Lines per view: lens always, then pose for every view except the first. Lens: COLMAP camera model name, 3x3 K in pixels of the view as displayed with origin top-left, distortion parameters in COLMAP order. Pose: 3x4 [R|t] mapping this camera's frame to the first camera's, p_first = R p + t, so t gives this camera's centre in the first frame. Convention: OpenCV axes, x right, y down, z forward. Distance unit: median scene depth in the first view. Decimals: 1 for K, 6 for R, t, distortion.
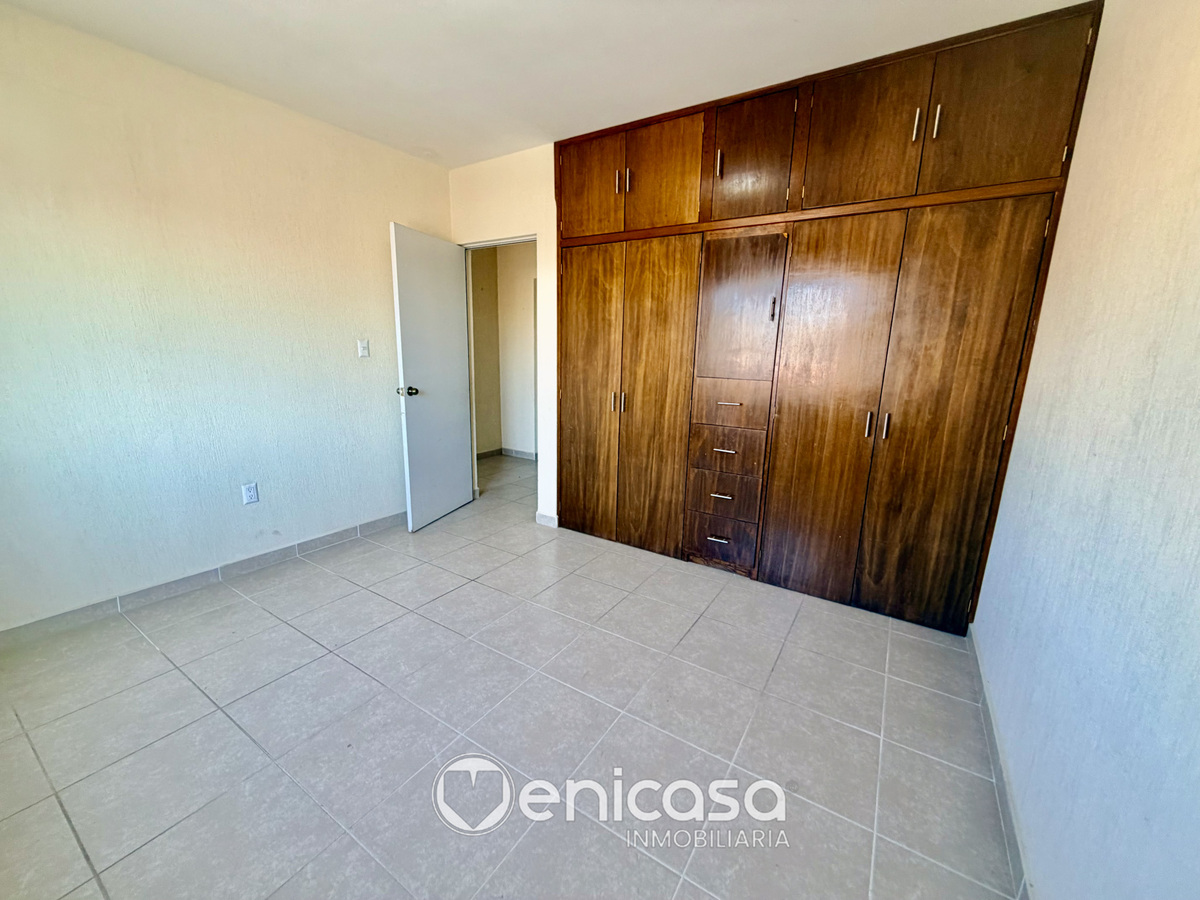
lens RADIAL K [[481.3, 0, 598.1], [0, 481.3, 453.0], [0, 0, 1]] dist [-0.000736, -0.000125]
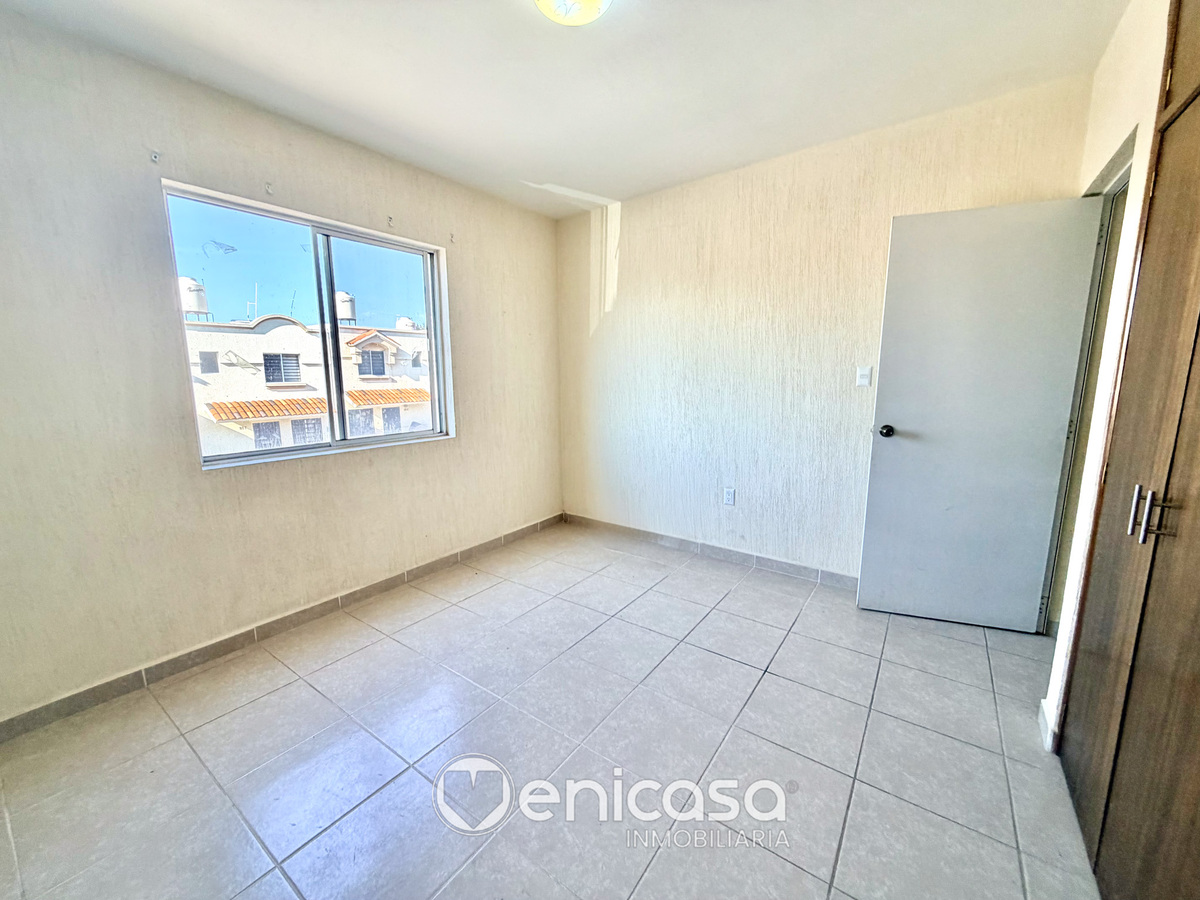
lens RADIAL K [[481.3, 0, 590.3], [0, 481.3, 444.7], [0, 0, 1]] dist [-0.000736, -0.000125]
pose [[-0.061055, 0.129266, -0.989729, 0.455720], [-0.210228, 0.967670, 0.139353, -0.130330], [0.975744, 0.216577, -0.031906, 0.648124]]
